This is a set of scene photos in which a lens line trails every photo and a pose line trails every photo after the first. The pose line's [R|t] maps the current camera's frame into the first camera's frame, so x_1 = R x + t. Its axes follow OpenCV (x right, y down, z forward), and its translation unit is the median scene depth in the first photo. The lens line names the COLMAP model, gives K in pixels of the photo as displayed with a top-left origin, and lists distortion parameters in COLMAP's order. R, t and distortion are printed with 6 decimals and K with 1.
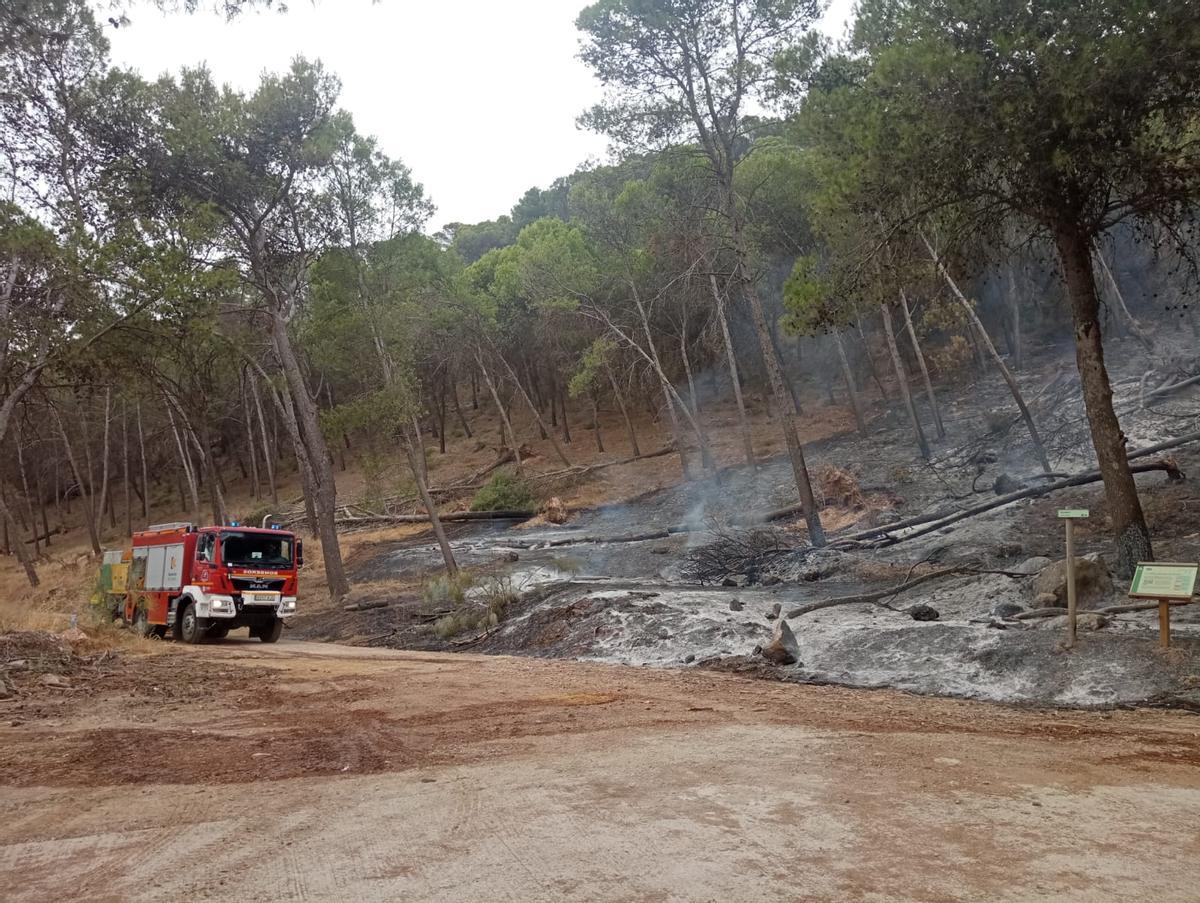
lens RADIAL K [[916.5, 0, 600.9], [0, 916.5, 455.5], [0, 0, 1]] dist [0.070944, -0.097474]
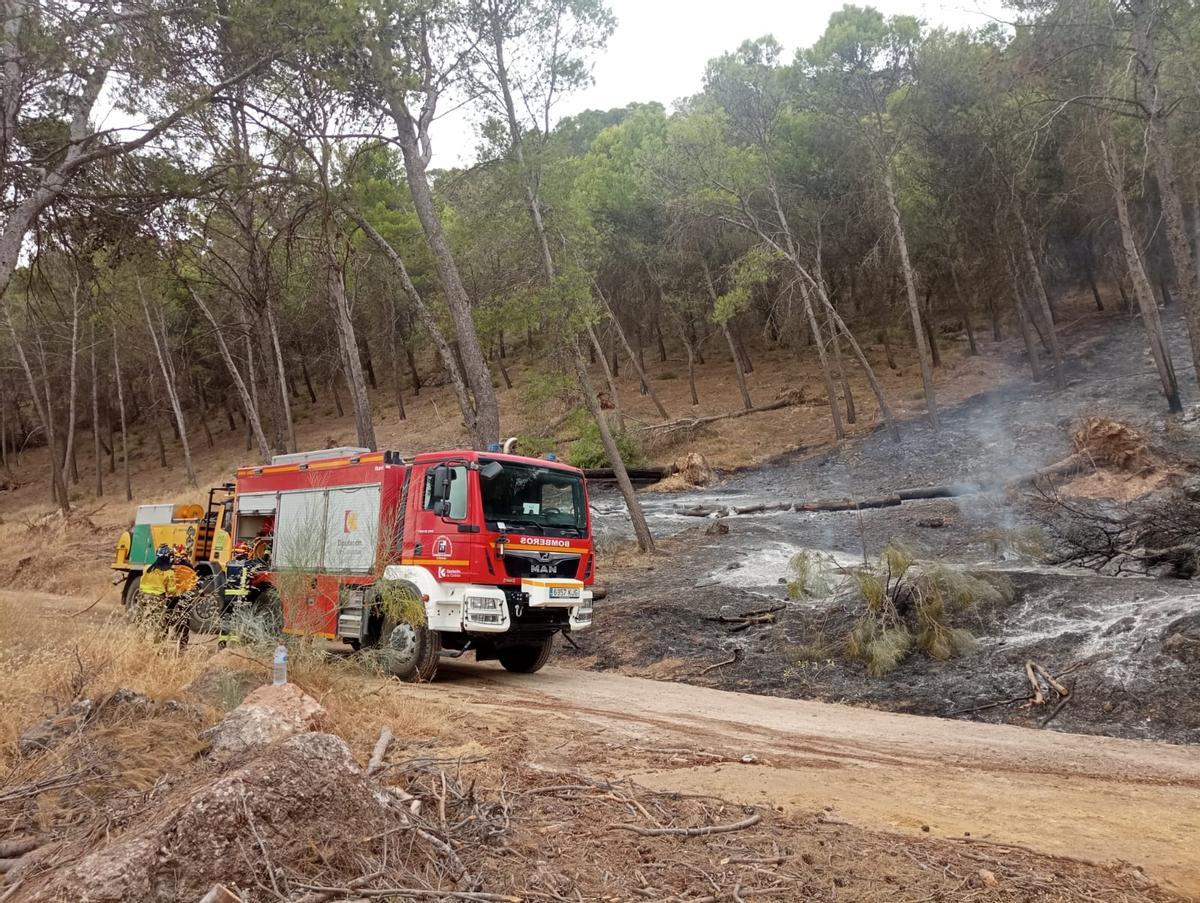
lens RADIAL K [[916.5, 0, 600.3], [0, 916.5, 445.8], [0, 0, 1]] dist [0.070944, -0.097474]
pose [[0.997839, 0.024846, 0.060829, -0.238275], [-0.025784, 0.999560, 0.014680, 0.041609], [-0.060437, -0.016216, 0.998040, 0.316172]]
